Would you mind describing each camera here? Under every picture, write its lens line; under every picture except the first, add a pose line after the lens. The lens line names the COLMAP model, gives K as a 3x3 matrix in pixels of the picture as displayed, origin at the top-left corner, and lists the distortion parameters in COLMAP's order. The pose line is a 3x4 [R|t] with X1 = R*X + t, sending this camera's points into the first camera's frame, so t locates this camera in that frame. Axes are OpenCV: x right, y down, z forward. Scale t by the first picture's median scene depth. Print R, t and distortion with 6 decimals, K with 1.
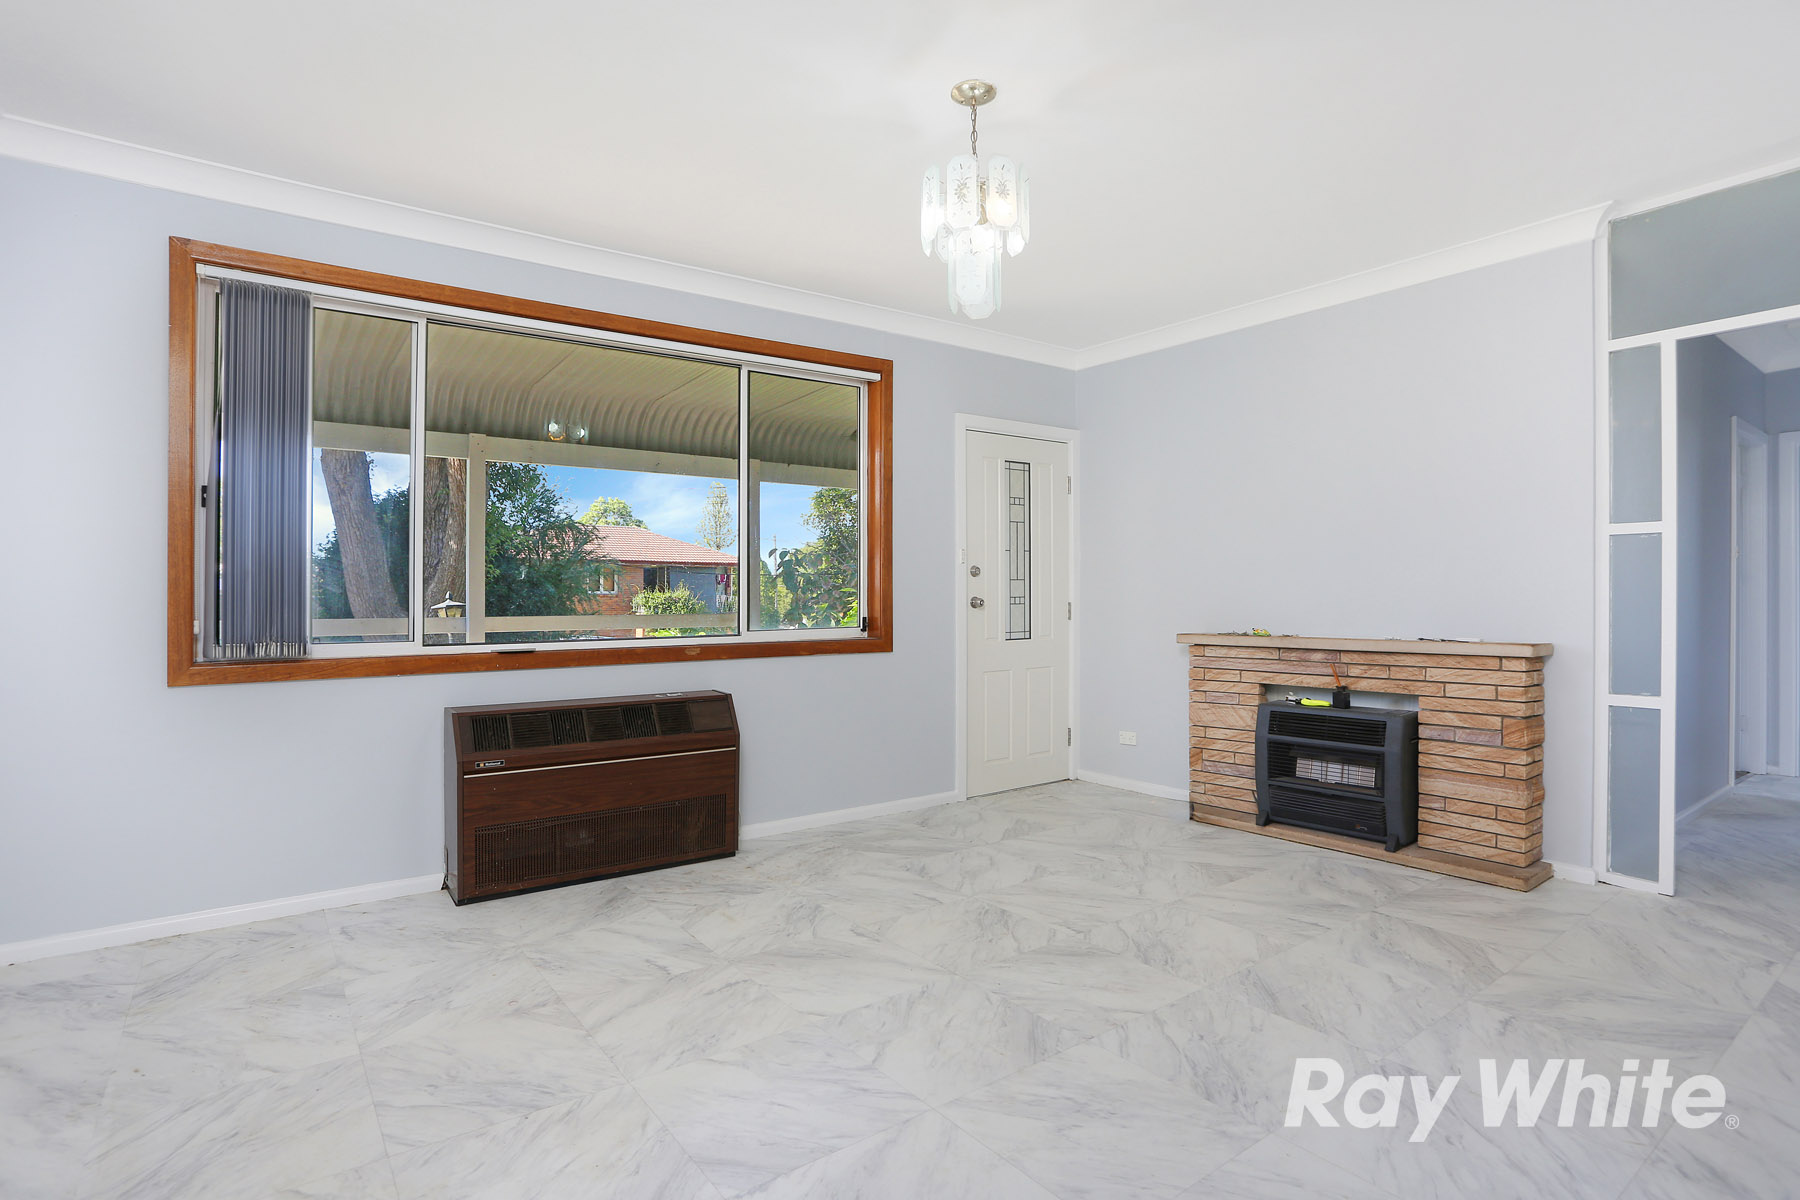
lens RADIAL K [[890.1, 0, 900.0], [0, 890.1, 600.0], [0, 0, 1]] dist [-0.043616, 0.000226]
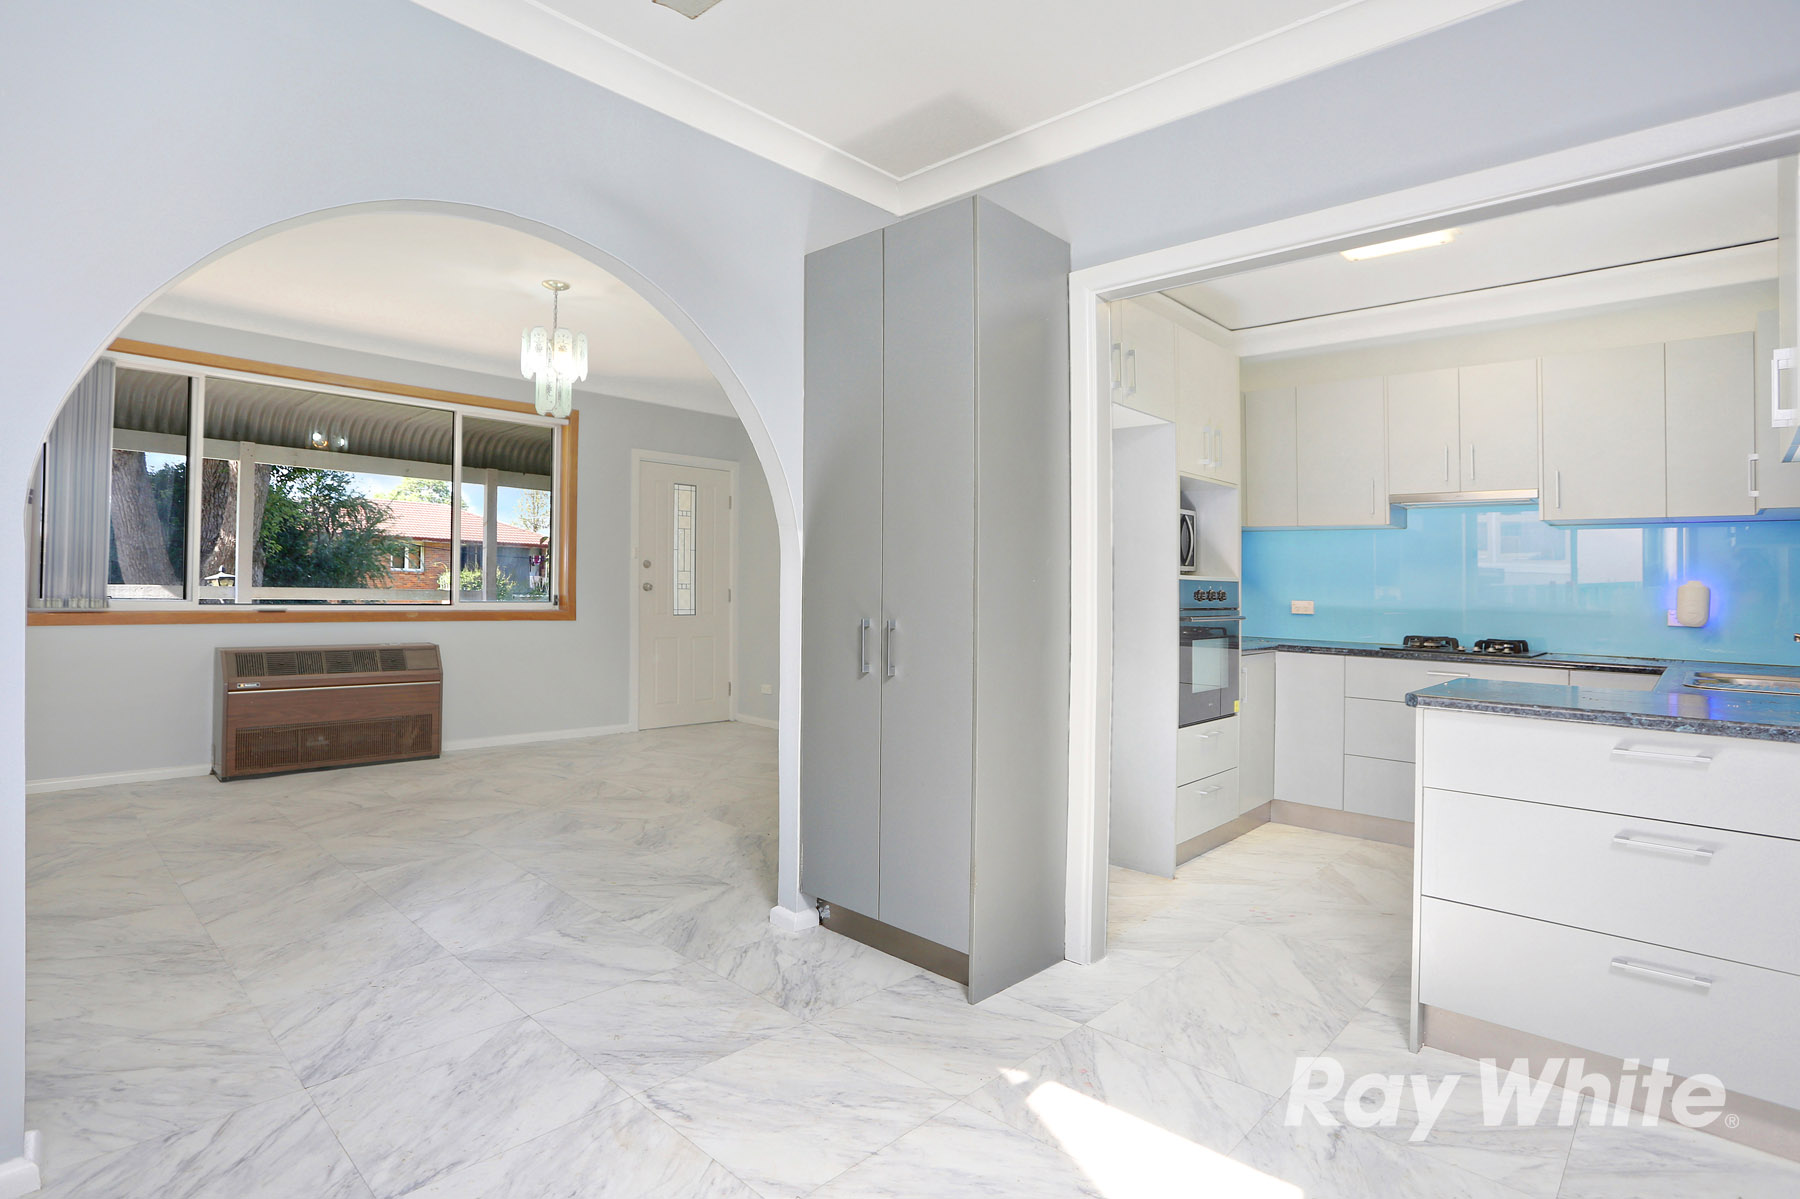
lens RADIAL K [[882.4, 0, 867.6], [0, 882.4, 621.5], [0, 0, 1]] dist [0.001254, 0.000404]
pose [[0.988898, 0.024168, 0.146618, 0.223279], [-0.029564, 0.998959, 0.034734, -0.001533], [-0.145626, -0.038683, 0.988583, -0.398567]]
